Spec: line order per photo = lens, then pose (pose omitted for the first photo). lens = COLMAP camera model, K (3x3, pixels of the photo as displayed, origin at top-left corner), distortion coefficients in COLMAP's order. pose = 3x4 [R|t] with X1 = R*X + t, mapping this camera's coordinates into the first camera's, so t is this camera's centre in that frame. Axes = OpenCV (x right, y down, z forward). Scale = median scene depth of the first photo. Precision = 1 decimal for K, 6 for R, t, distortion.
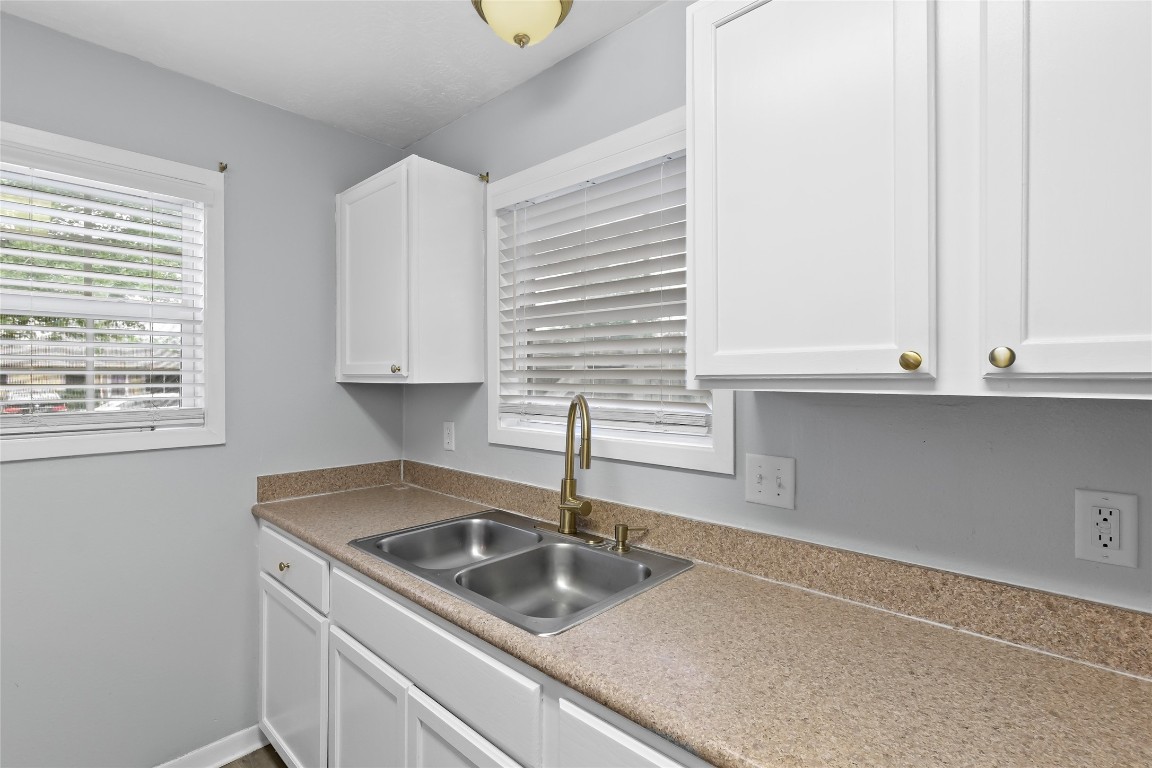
lens RADIAL K [[533.5, 0, 570.1], [0, 533.5, 381.1], [0, 0, 1]] dist [-0.001505, -0.000433]
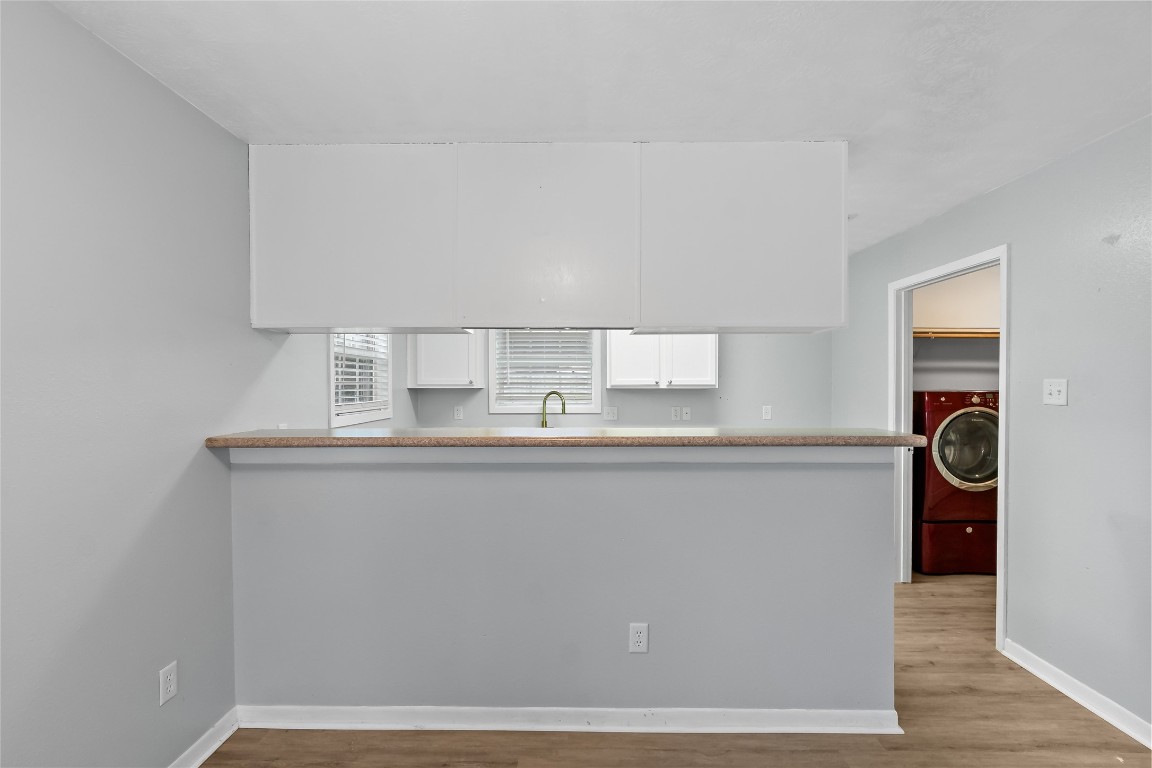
lens RADIAL K [[533.5, 0, 571.0], [0, 533.5, 388.1], [0, 0, 1]] dist [-0.001505, -0.000433]
pose [[0.738722, -0.005337, 0.673989, -1.996747], [0.006822, 0.999977, 0.000441, 0.007827], [-0.673976, 0.004272, 0.738741, -1.324236]]
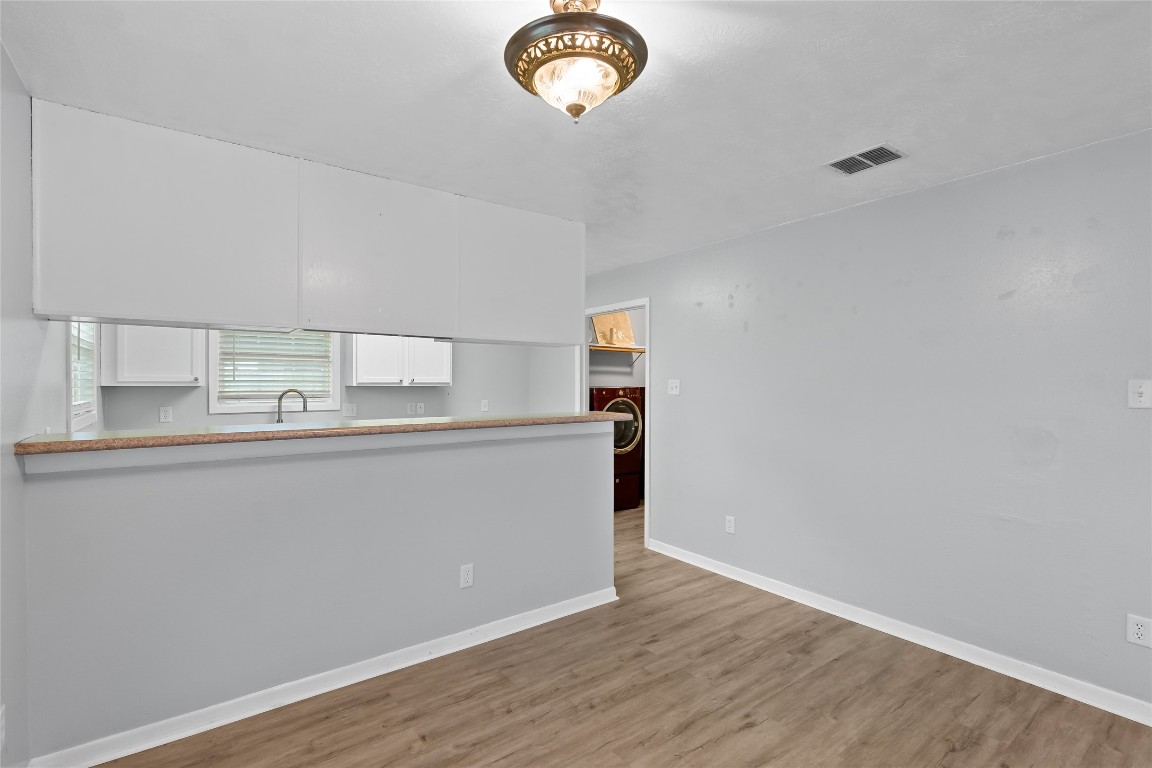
lens RADIAL K [[533.5, 0, 570.1], [0, 533.5, 381.4], [0, 0, 1]] dist [-0.001505, -0.000433]
pose [[0.181015, 0.002963, 0.983476, -2.693912], [0.007148, 0.999965, -0.004328, 0.008223], [-0.983454, 0.007813, 0.180988, -1.081756]]
